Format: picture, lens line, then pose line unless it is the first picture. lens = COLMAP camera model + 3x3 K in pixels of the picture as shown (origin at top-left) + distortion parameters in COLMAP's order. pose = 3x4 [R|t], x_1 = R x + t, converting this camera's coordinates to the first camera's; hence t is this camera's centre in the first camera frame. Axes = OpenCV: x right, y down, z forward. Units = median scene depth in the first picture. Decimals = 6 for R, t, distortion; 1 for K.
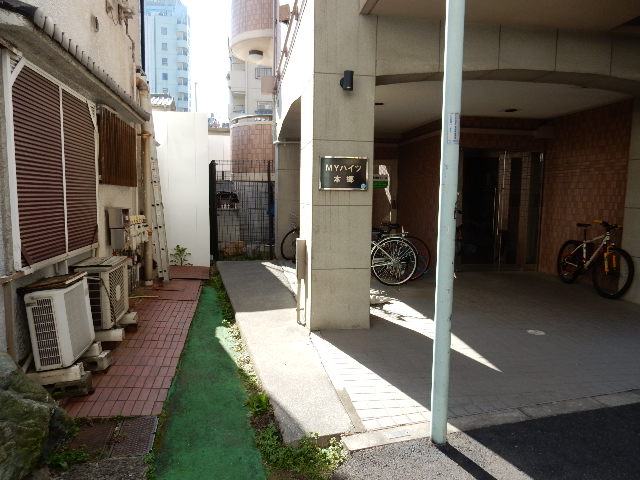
lens RADIAL K [[477.4, 0, 320.7], [0, 477.4, 241.5], [0, 0, 1]] dist [-0.006714, 0.007119]
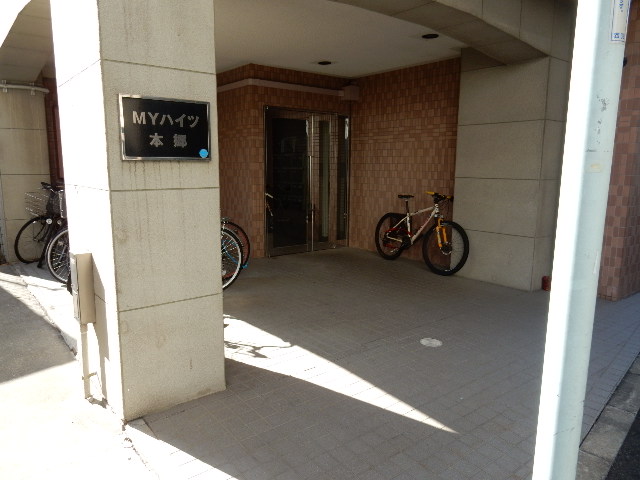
lens RADIAL K [[477.4, 0, 322.9], [0, 477.4, 241.1], [0, 0, 1]] dist [-0.006714, 0.007119]
pose [[0.866698, -0.088054, 0.491001, -0.051257], [0.055632, 0.995219, 0.080279, -0.034121], [-0.495722, -0.042263, 0.867452, 0.295713]]
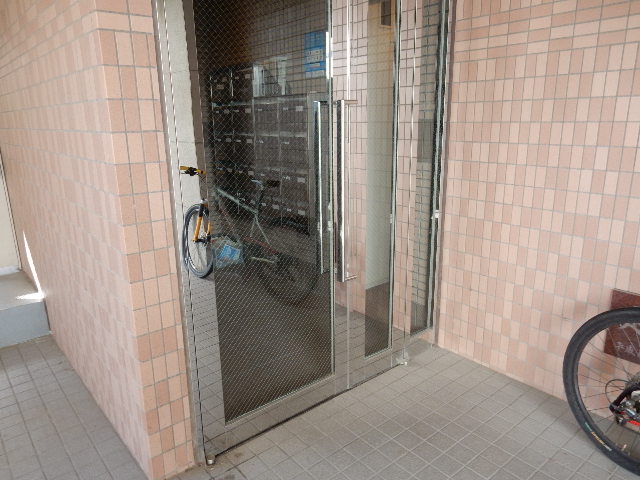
lens RADIAL K [[477.4, 0, 321.1], [0, 477.4, 243.0], [0, 0, 1]] dist [-0.006714, 0.007119]
pose [[0.856931, -0.161715, 0.489406, 0.295452], [0.079185, 0.979539, 0.185020, -0.109028], [-0.509313, -0.119796, 0.852203, 0.992211]]
